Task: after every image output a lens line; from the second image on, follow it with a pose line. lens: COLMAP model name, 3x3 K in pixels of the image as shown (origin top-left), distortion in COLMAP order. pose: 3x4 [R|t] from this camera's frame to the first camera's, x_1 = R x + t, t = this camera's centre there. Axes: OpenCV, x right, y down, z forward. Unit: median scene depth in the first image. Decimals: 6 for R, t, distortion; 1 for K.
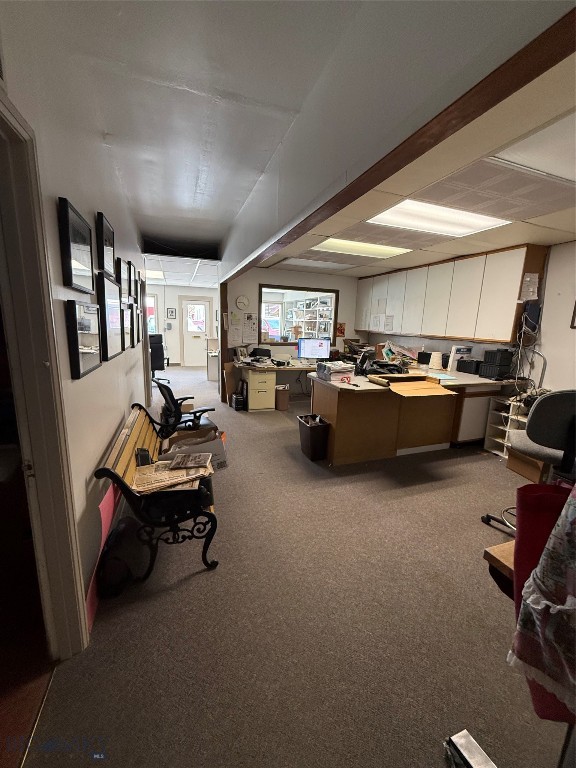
lens RADIAL K [[306.6, 0, 288.2], [0, 306.6, 382.6], [0, 0, 1]] dist [0.000223, 0.000142]
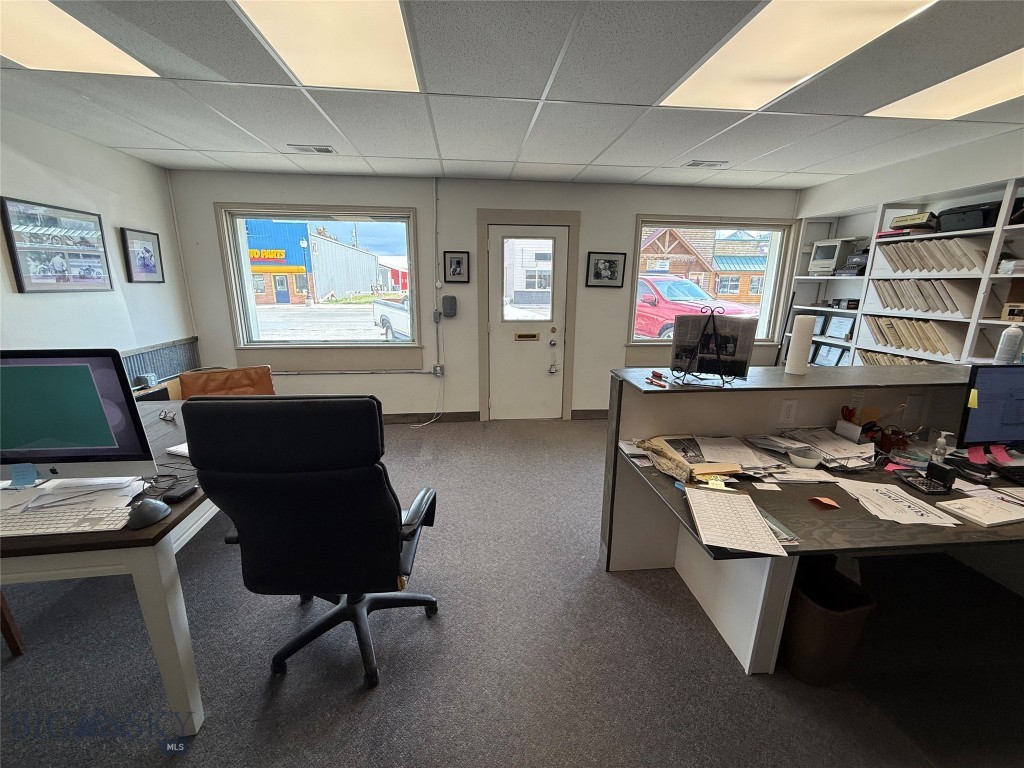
lens RADIAL K [[408.9, 0, 509.3], [0, 408.9, 383.8], [0, 0, 1]] dist [0.000223, 0.000142]
pose [[0.969594, 0.030672, -0.242790, -0.513028], [-0.020323, 0.998780, 0.045015, -0.287673], [0.243875, -0.038712, 0.969034, 1.384280]]
